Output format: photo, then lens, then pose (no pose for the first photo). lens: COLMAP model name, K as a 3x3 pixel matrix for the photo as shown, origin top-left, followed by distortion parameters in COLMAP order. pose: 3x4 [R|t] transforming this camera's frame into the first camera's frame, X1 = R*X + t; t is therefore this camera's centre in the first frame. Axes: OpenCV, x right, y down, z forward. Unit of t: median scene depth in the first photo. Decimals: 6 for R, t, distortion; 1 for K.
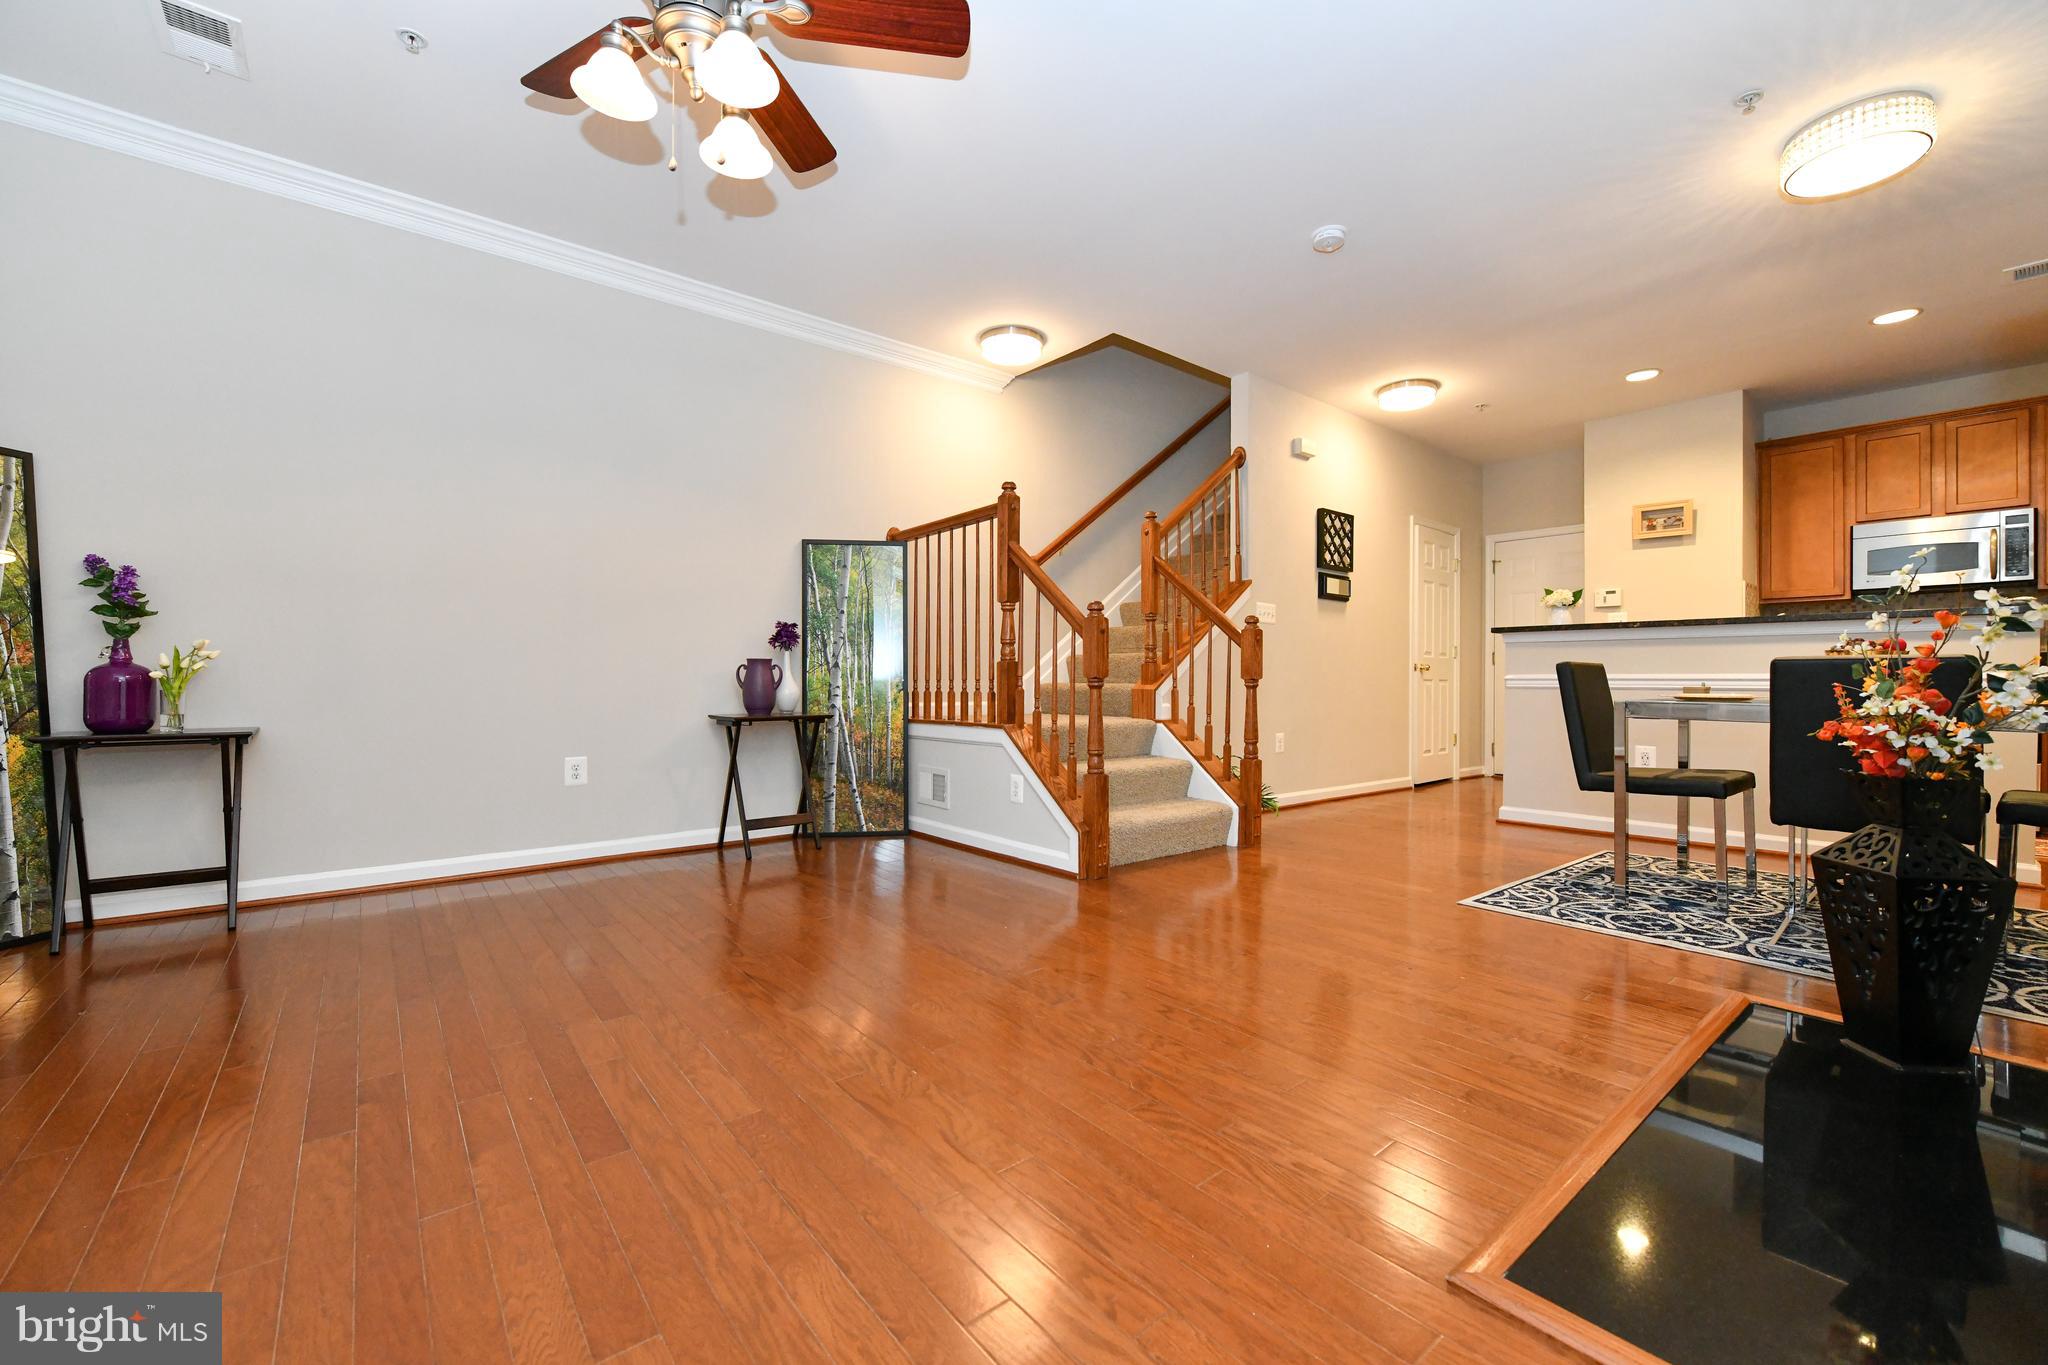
lens RADIAL K [[823.9, 0, 1024.0], [0, 823.9, 682.5], [0, 0, 1]] dist [-0.007728, -0.000391]
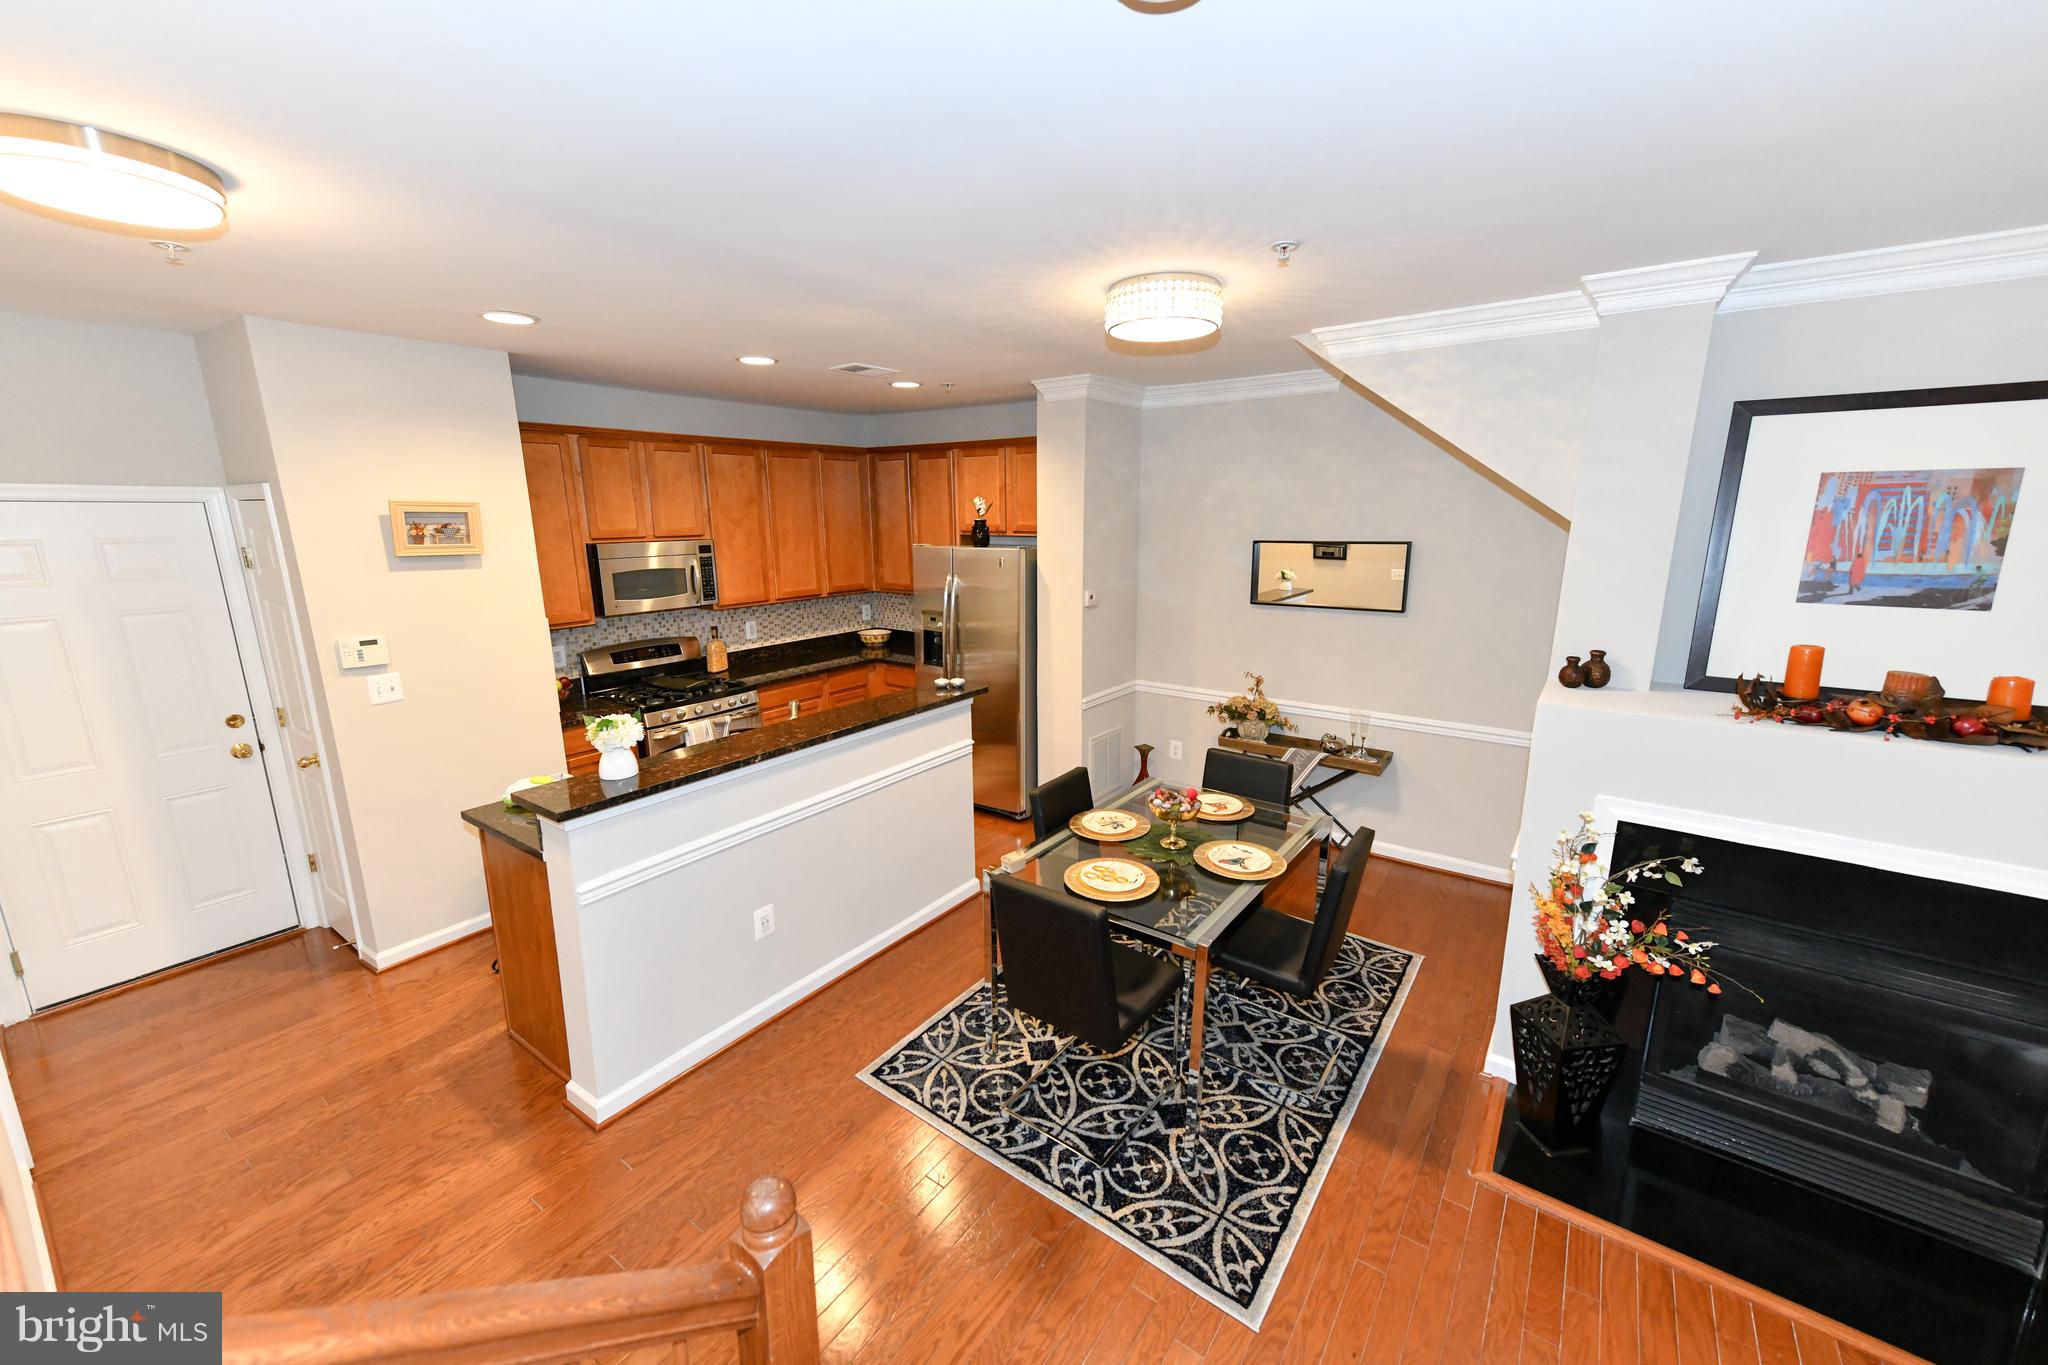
lens RADIAL K [[801.1, 0, 1026.3], [0, 801.1, 680.7], [0, 0, 1]] dist [0.017085, 0.000054]
pose [[-0.256802, -0.209542, 0.943475, 0.041657], [0.007184, 0.975772, 0.218671, -0.304940], [-0.966437, 0.062933, -0.249075, 1.001792]]
